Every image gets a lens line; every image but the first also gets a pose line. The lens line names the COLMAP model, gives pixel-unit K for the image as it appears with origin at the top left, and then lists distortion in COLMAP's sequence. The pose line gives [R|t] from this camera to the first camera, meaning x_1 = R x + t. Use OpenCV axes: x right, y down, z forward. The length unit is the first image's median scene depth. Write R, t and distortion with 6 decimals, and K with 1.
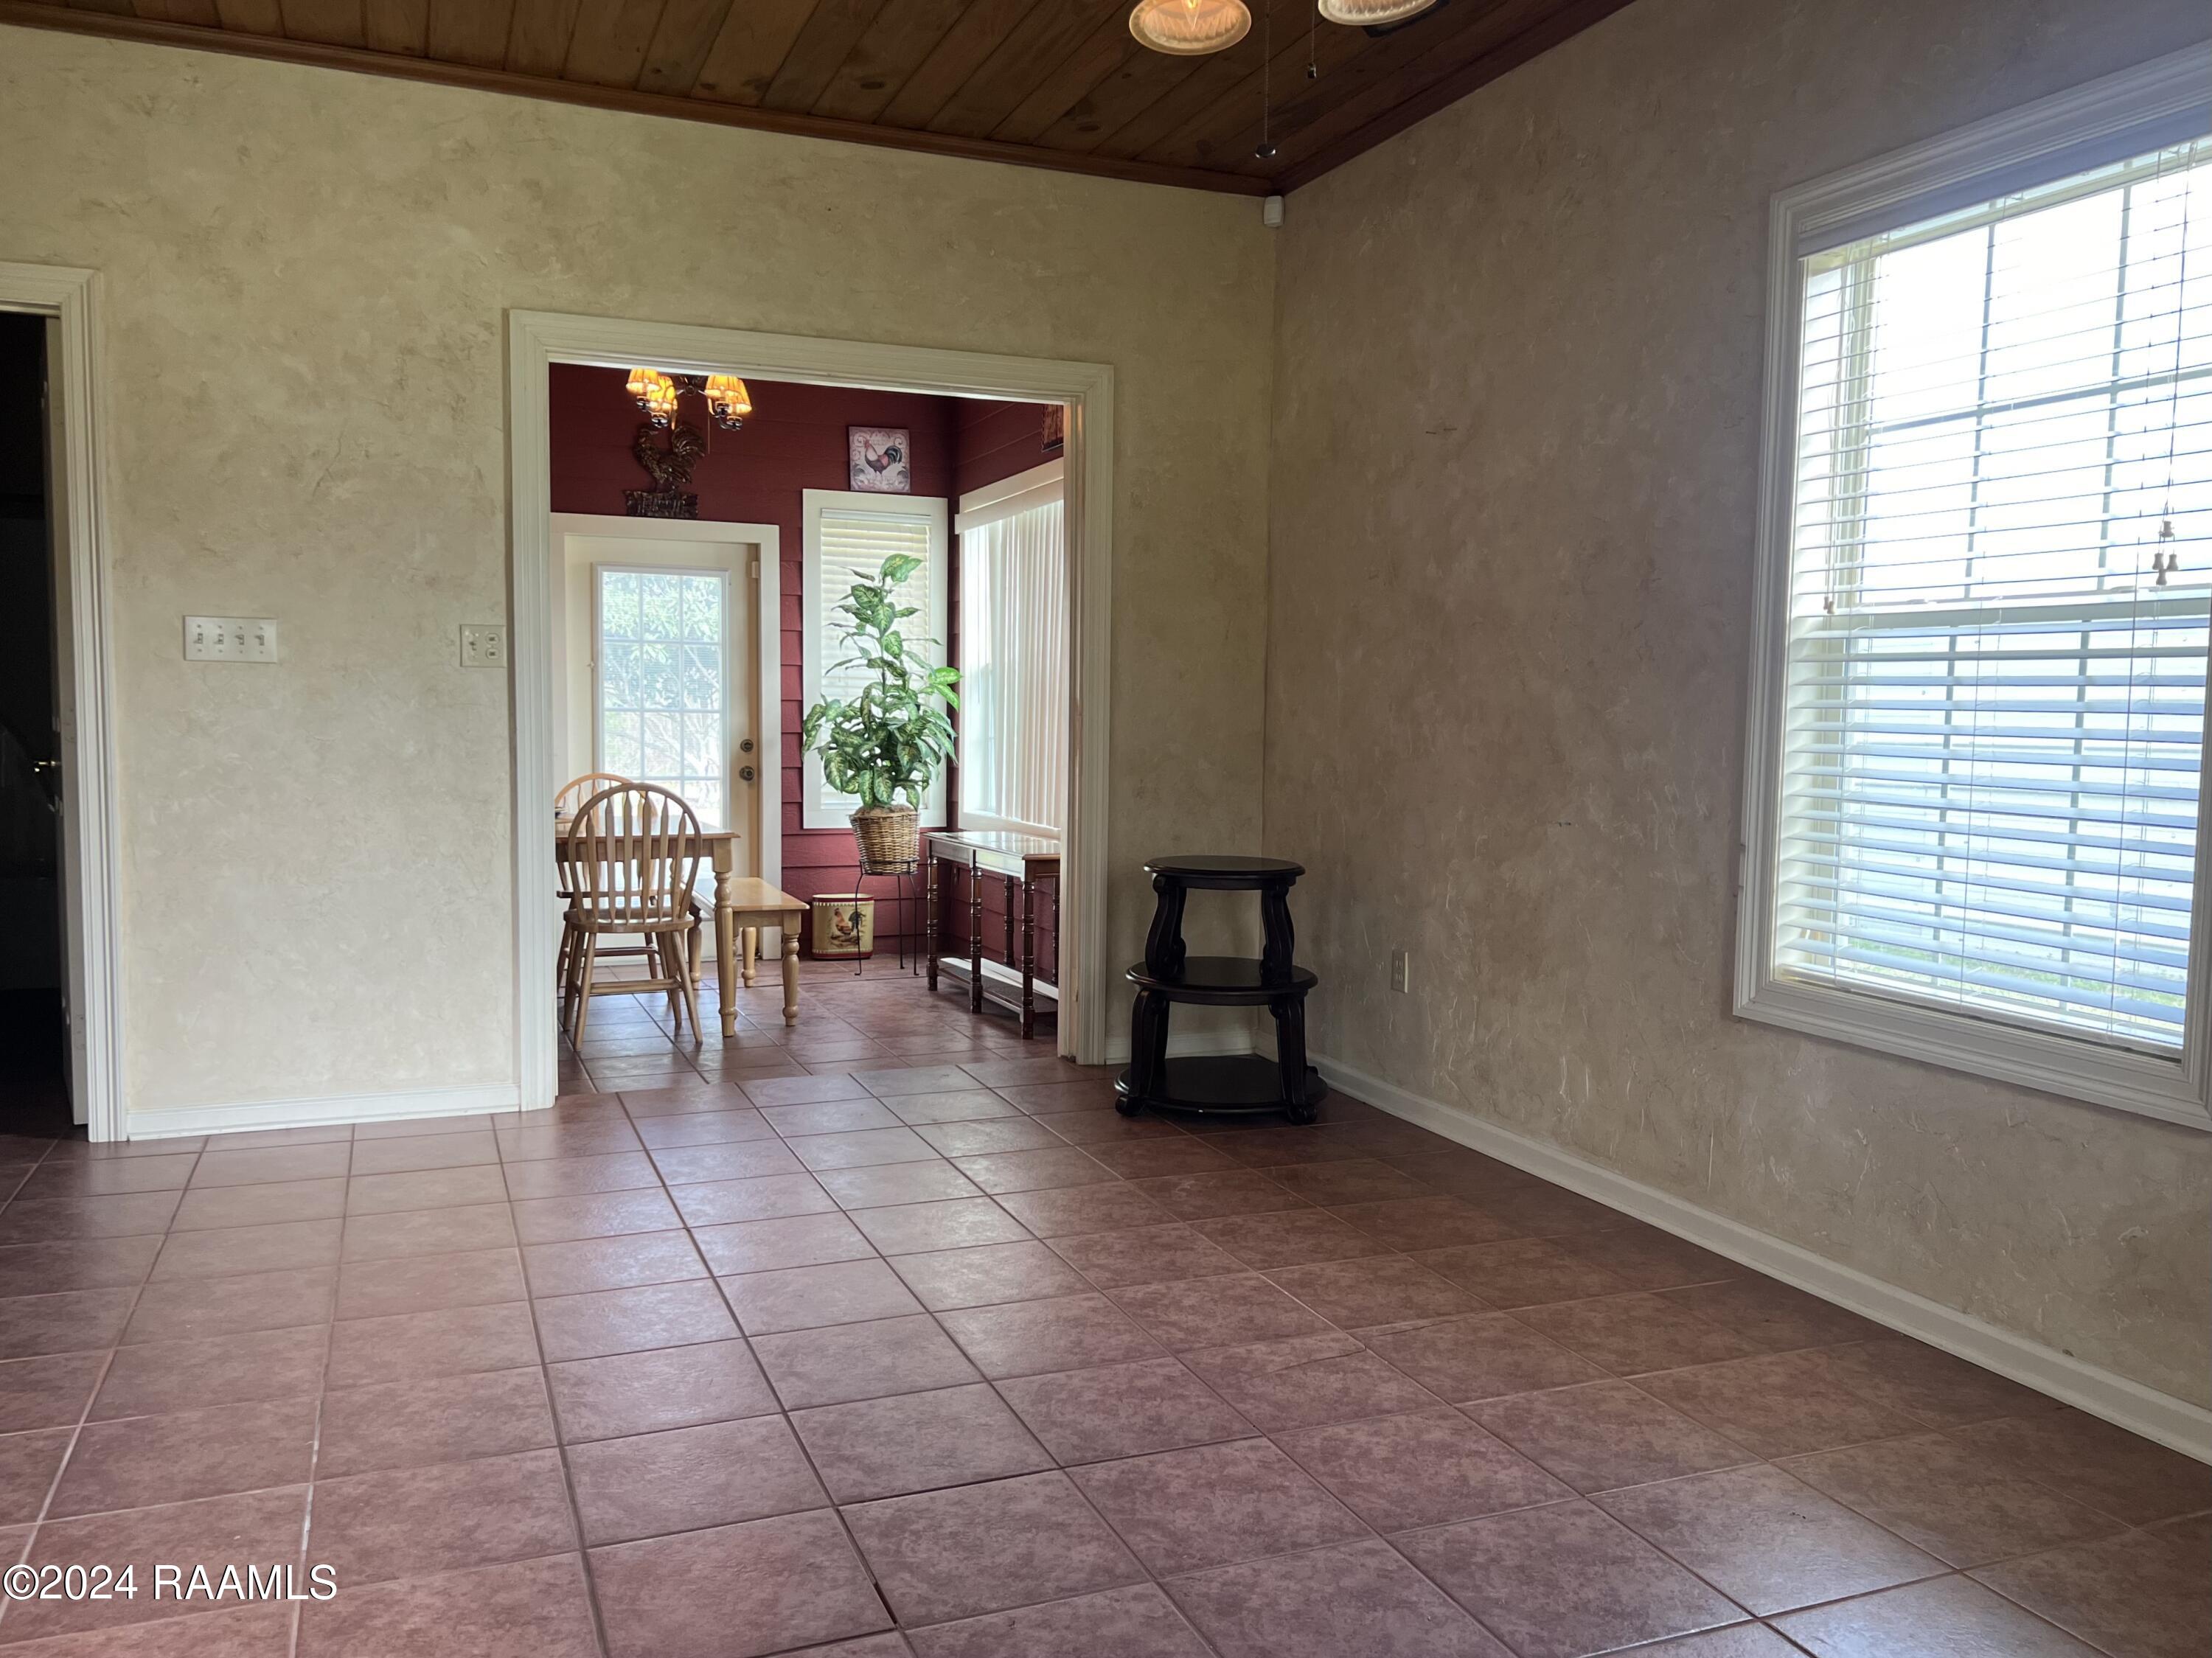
lens RADIAL K [[1707.4, 0, 1104.4], [0, 1707.4, 837.5], [0, 0, 1]] dist [0.052796, -0.054927]
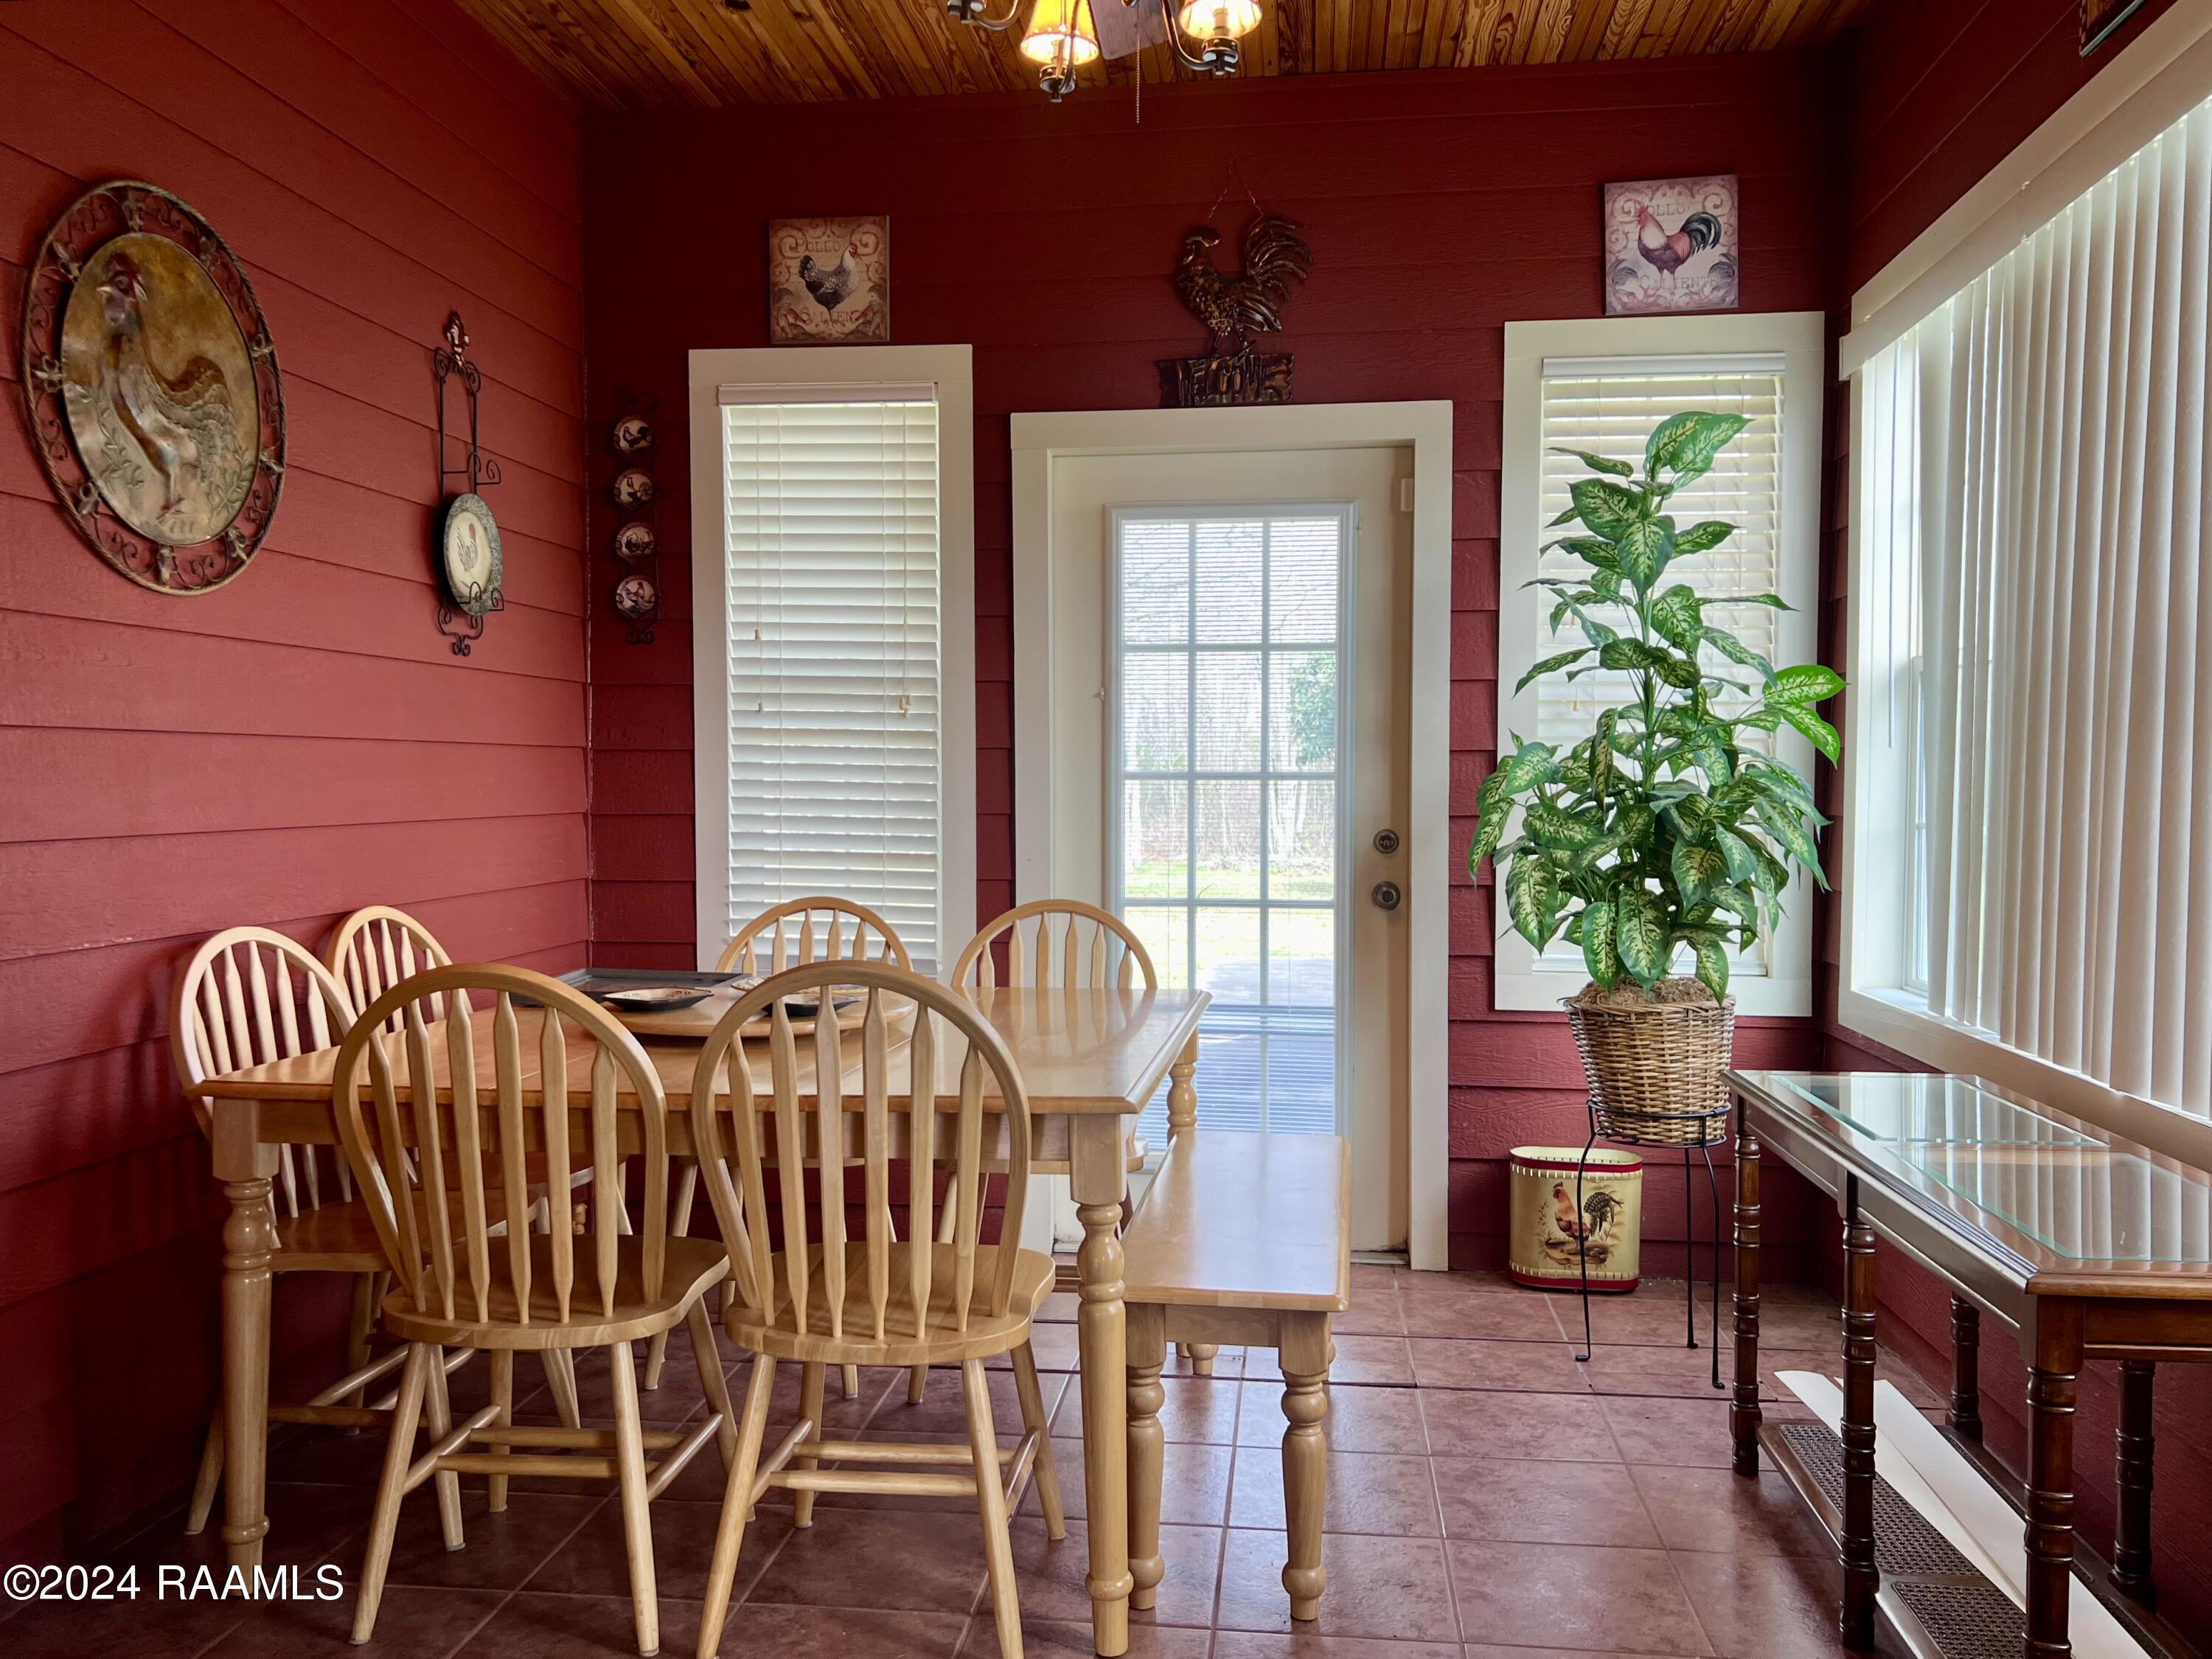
lens RADIAL K [[1707.6, 0, 1104.4], [0, 1707.6, 838.0], [0, 0, 1]] dist [0.052796, -0.054927]
pose [[0.870958, 0.007132, -0.491305, -0.053389], [-0.030039, 0.998797, -0.038752, -0.054538], [0.490438, 0.048510, 0.870125, 0.866393]]
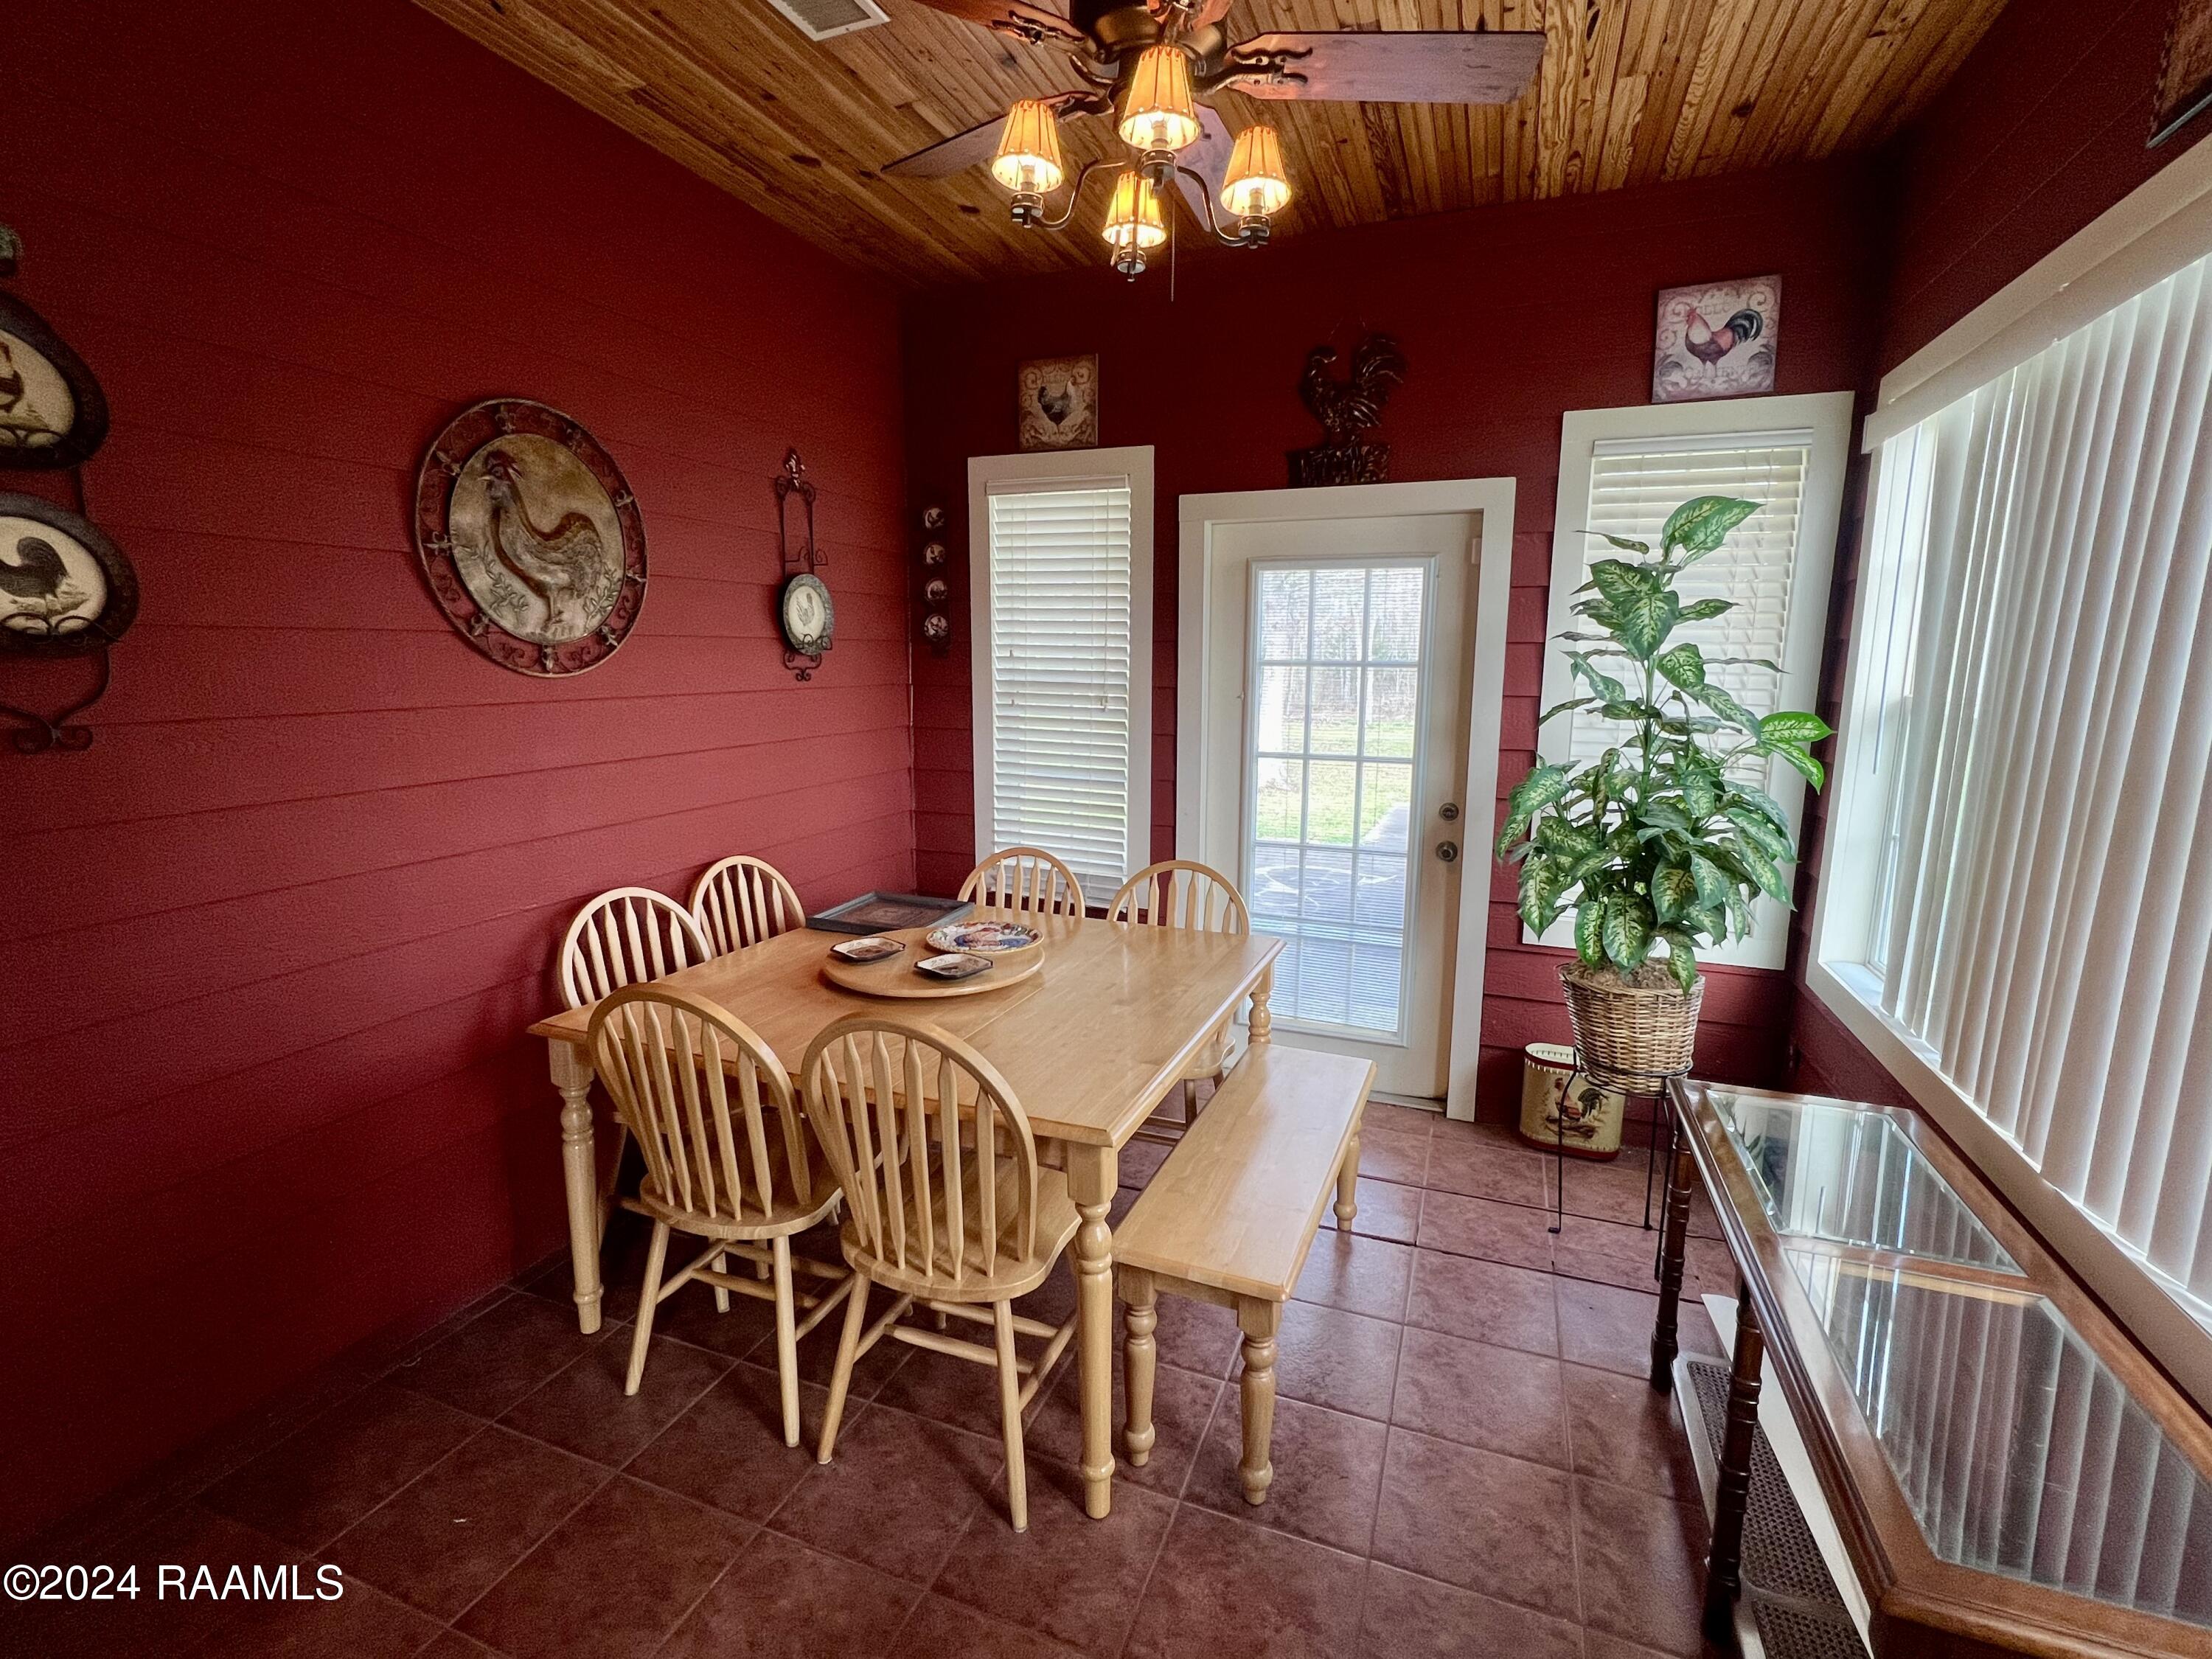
lens RADIAL K [[1005.3, 0, 1104.3], [0, 1005.3, 819.8], [0, 0, 1]] dist [0.000783, 0.000459]
pose [[0.721749, 0.105773, -0.684025, -0.052752], [-0.052711, 0.993784, 0.098054, -0.139748], [0.690145, -0.034715, 0.722838, 1.028529]]
